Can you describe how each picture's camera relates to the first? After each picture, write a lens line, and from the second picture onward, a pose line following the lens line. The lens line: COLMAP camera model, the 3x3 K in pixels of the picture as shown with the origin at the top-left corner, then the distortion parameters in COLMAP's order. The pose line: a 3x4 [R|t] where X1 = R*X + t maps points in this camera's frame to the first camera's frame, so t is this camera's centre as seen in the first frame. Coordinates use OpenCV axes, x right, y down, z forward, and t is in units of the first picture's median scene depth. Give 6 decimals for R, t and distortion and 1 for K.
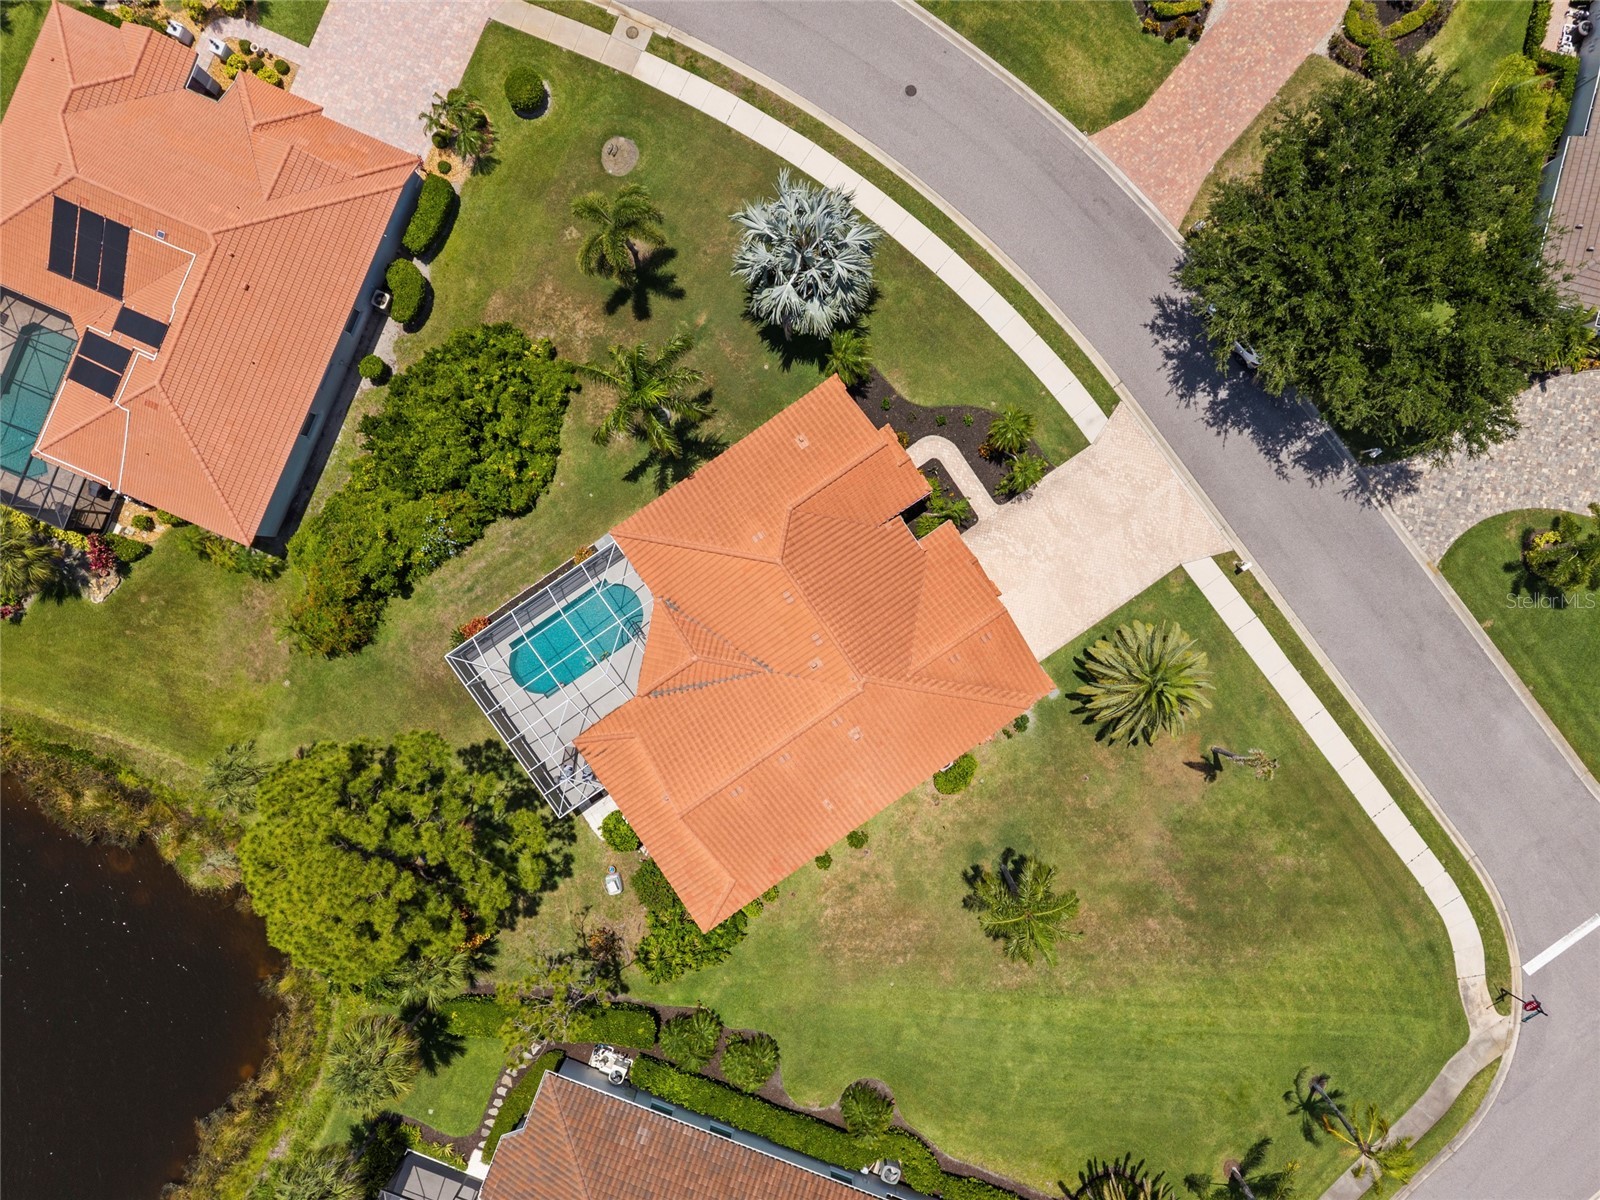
lens RADIAL K [[1063.7, 0, 806.9], [0, 1063.7, 604.0], [0, 0, 1]] dist [0.035122, -0.042476]
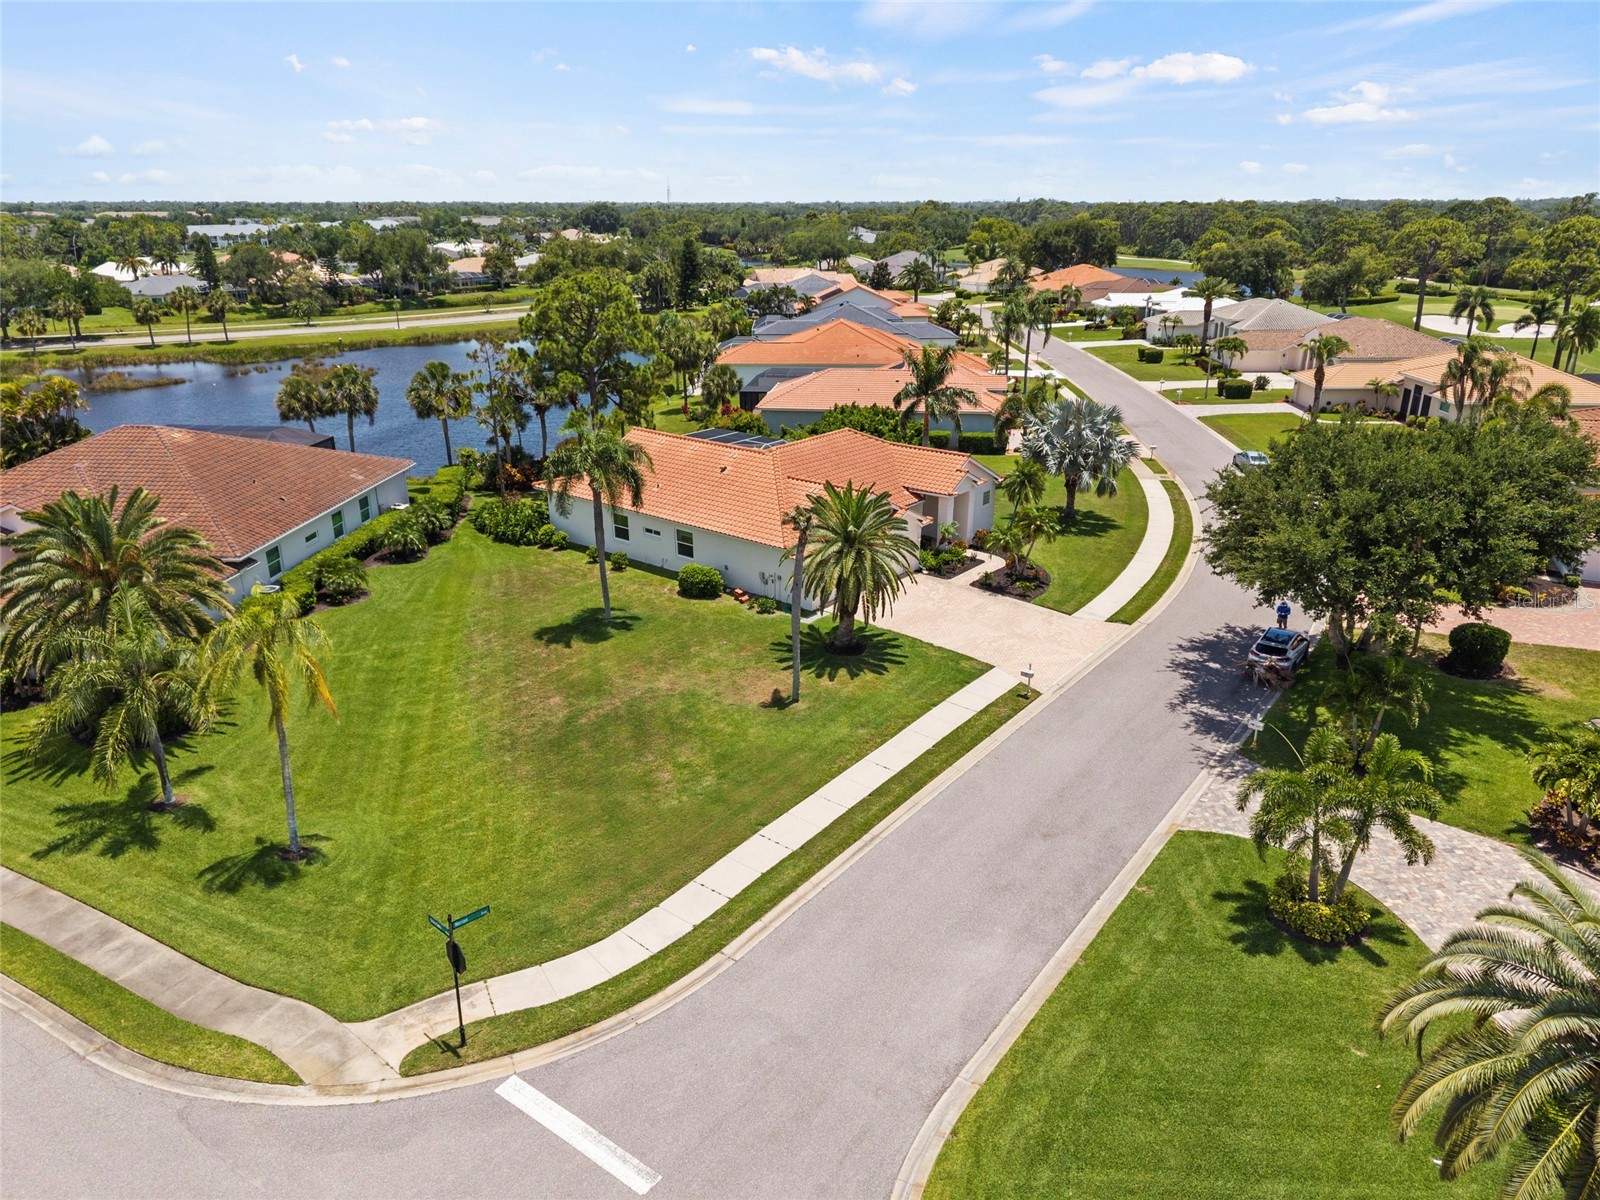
lens RADIAL K [[1063.7, 0, 806.2], [0, 1063.7, 604.9], [0, 0, 1]] dist [0.035122, -0.042476]
pose [[0.285251, 0.337915, -0.896908, 1.046237], [-0.958408, 0.091522, -0.270329, 0.329304], [-0.009261, 0.936716, 0.349968, 0.669944]]
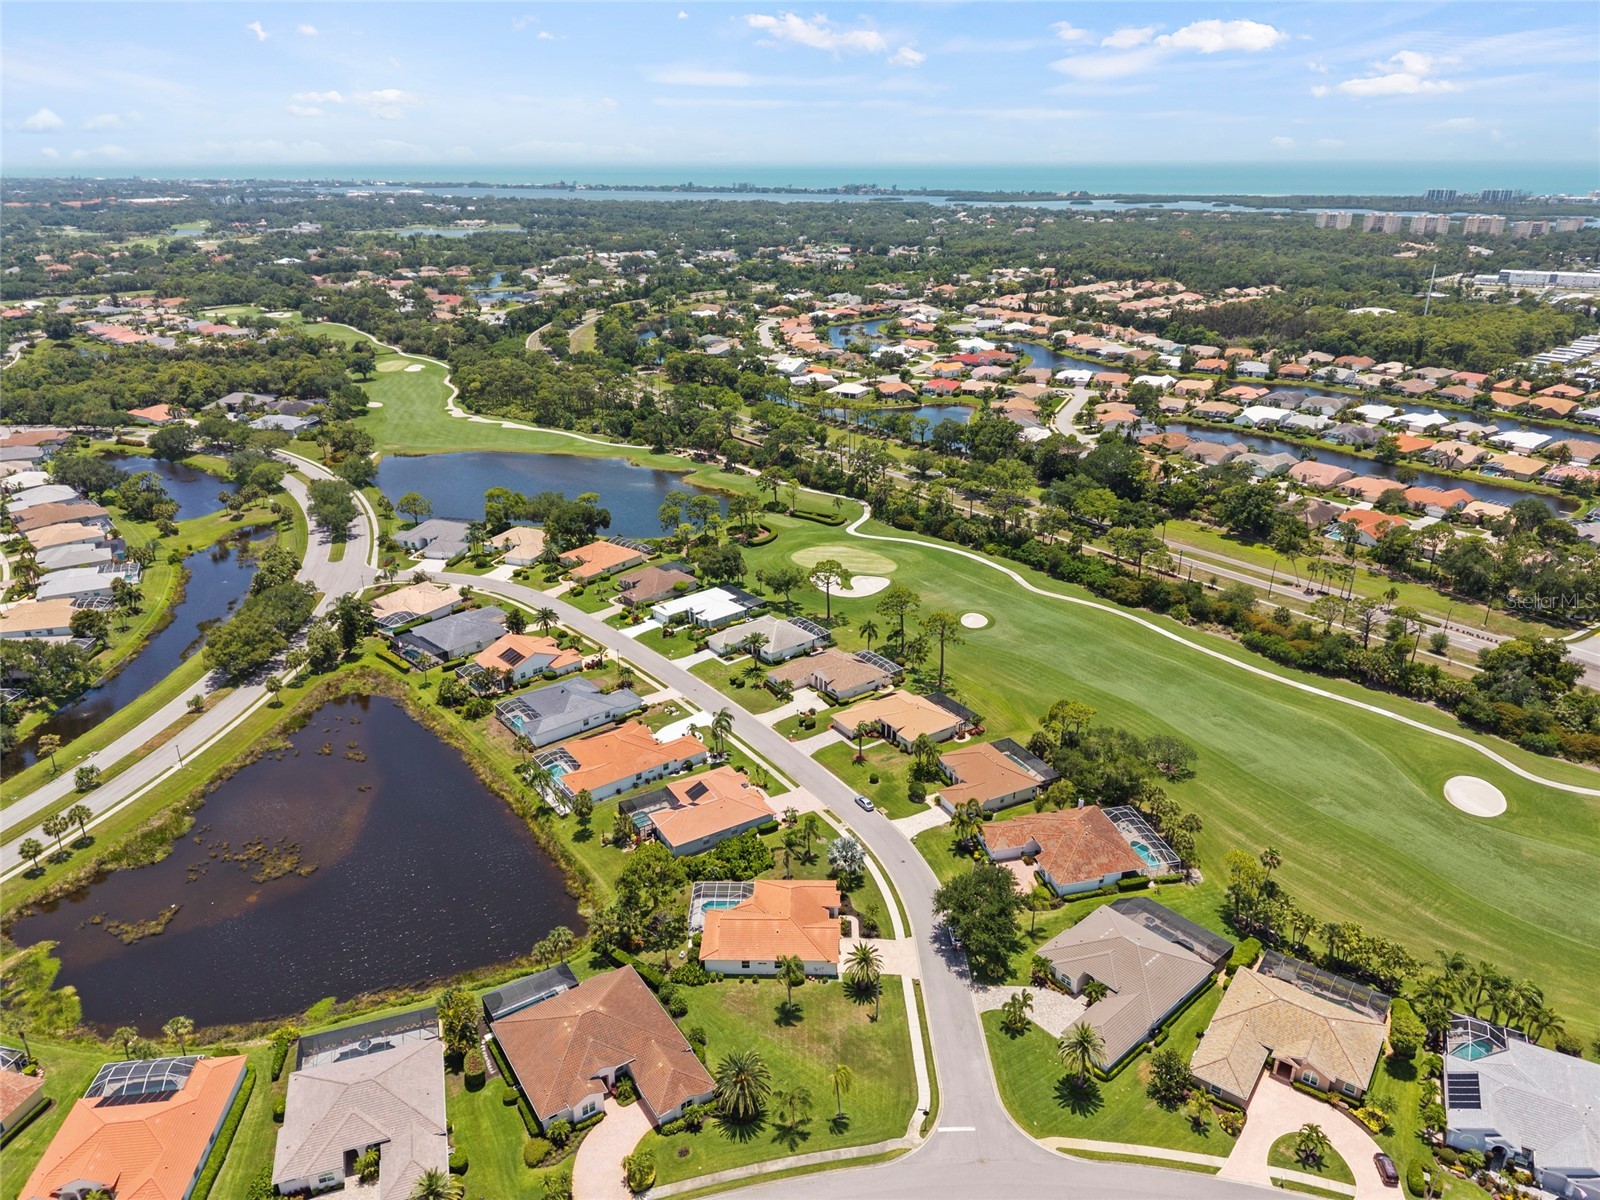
lens RADIAL K [[1063.7, 0, 804.7], [0, 1063.7, 612.5], [0, 0, 1]] dist [0.035122, -0.042476]
pose [[0.813684, 0.227584, -0.534905, 1.476981], [-0.581303, 0.315171, -0.750169, 1.999308], [-0.002140, 0.921343, 0.388745, -1.043019]]
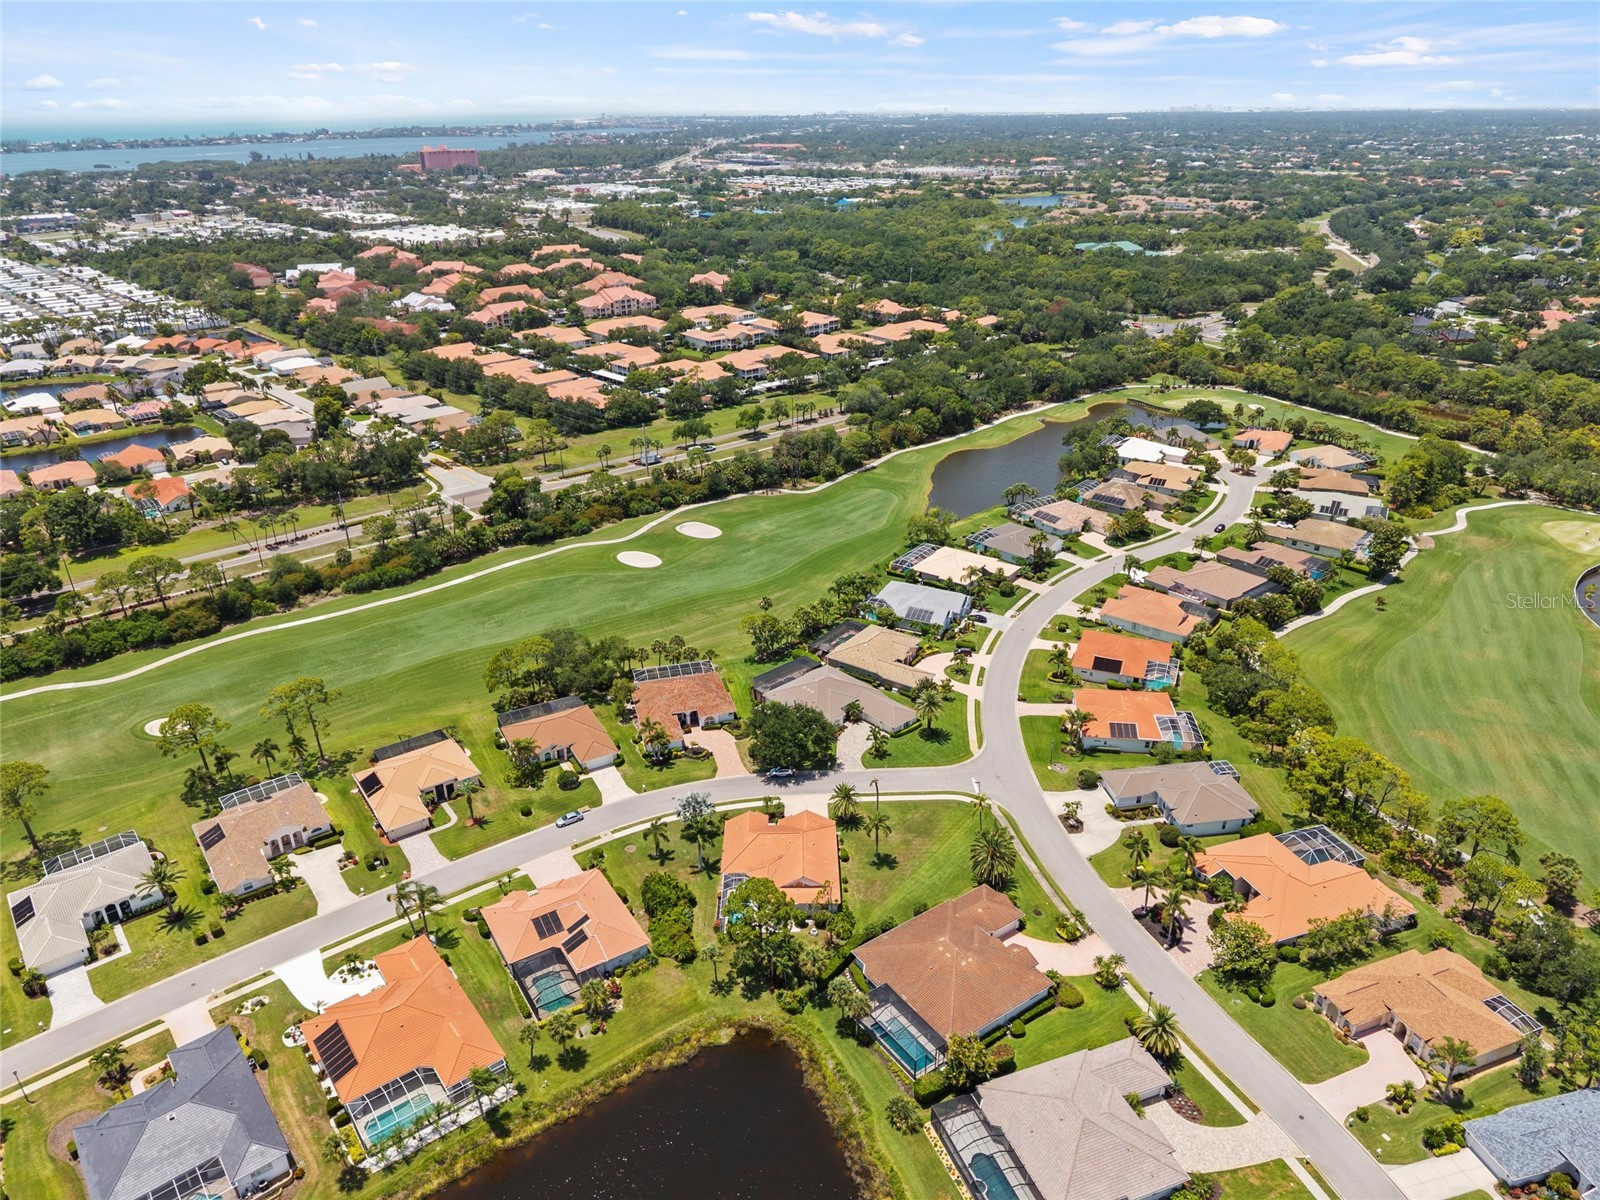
lens RADIAL K [[1063.7, 0, 798.3], [0, 1063.7, 594.0], [0, 0, 1]] dist [0.035122, -0.042476]
pose [[0.564371, -0.352379, 0.746535, -2.078472], [0.825411, 0.226123, -0.517267, 1.540617], [0.013465, 0.908129, 0.418474, -1.086379]]
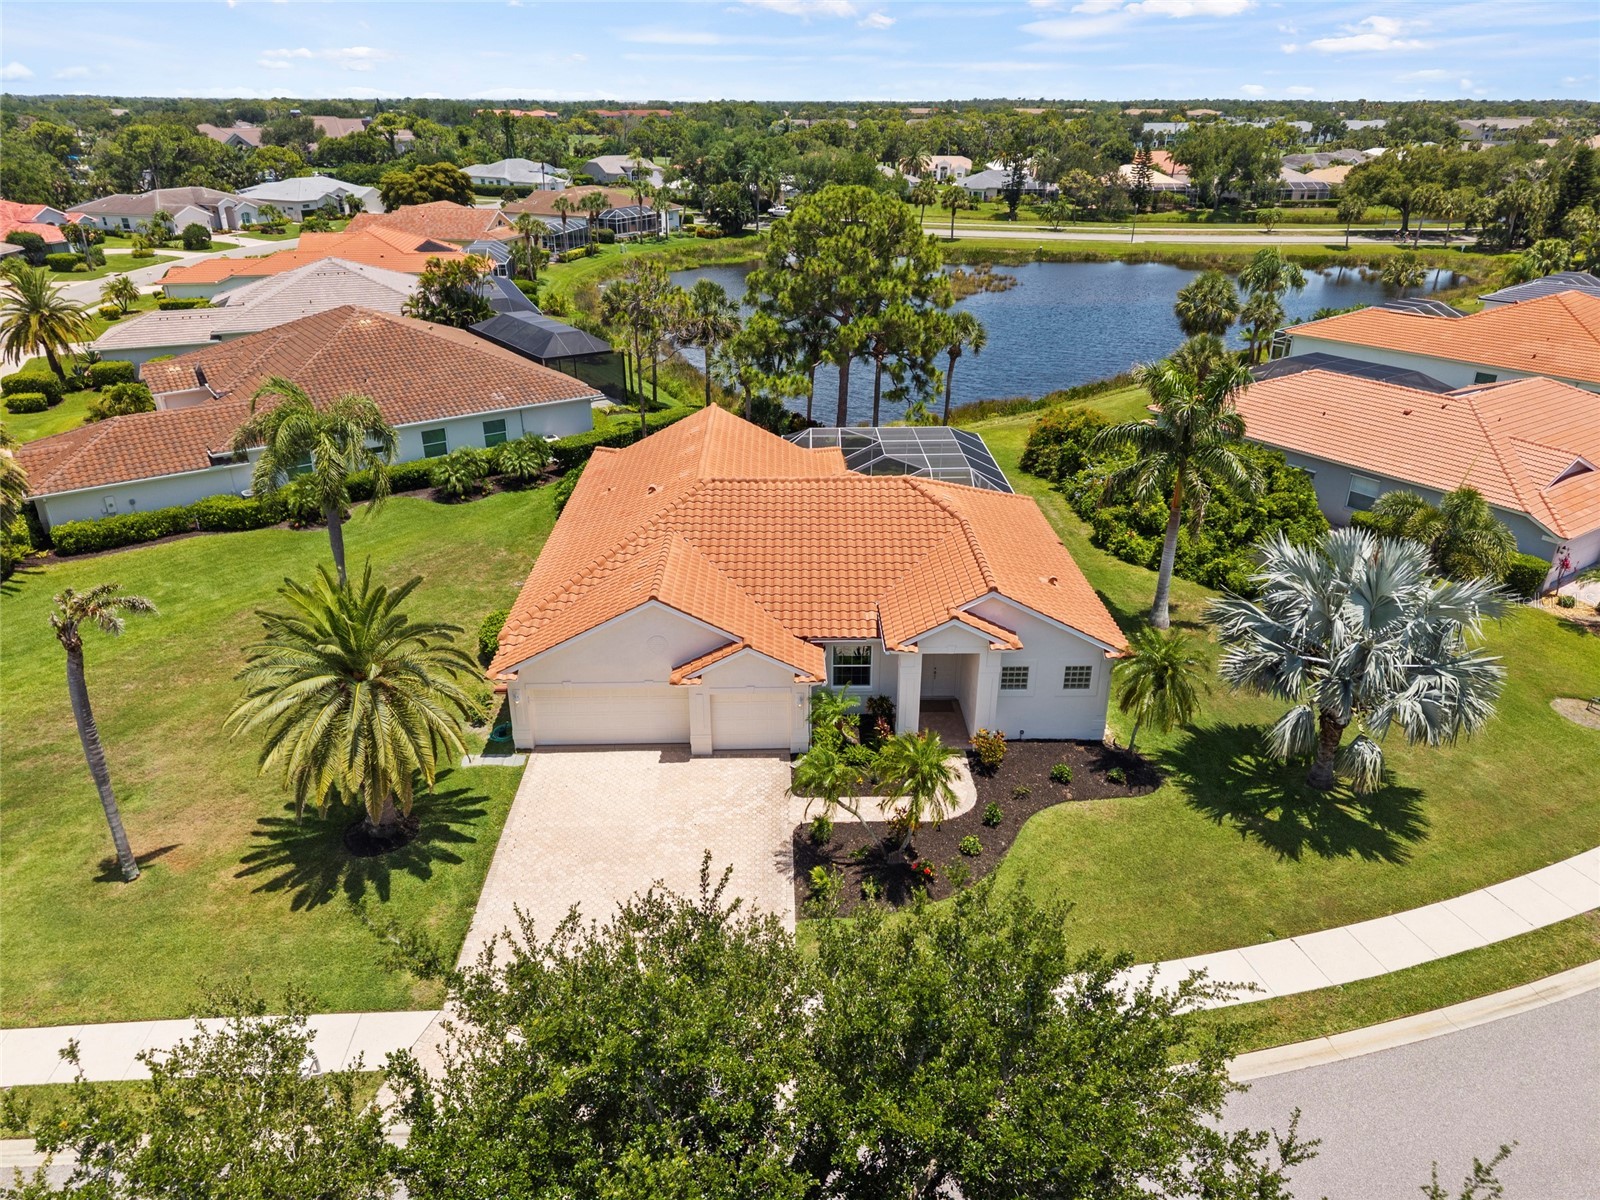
lens RADIAL K [[1063.7, 0, 802.7], [0, 1063.7, 599.2], [0, 0, 1]] dist [0.035122, -0.042476]
pose [[-0.546924, 0.352567, -0.759323, 0.539019], [-0.837091, -0.243702, 0.489783, -0.325739], [-0.012367, 0.903496, 0.428417, 0.675509]]
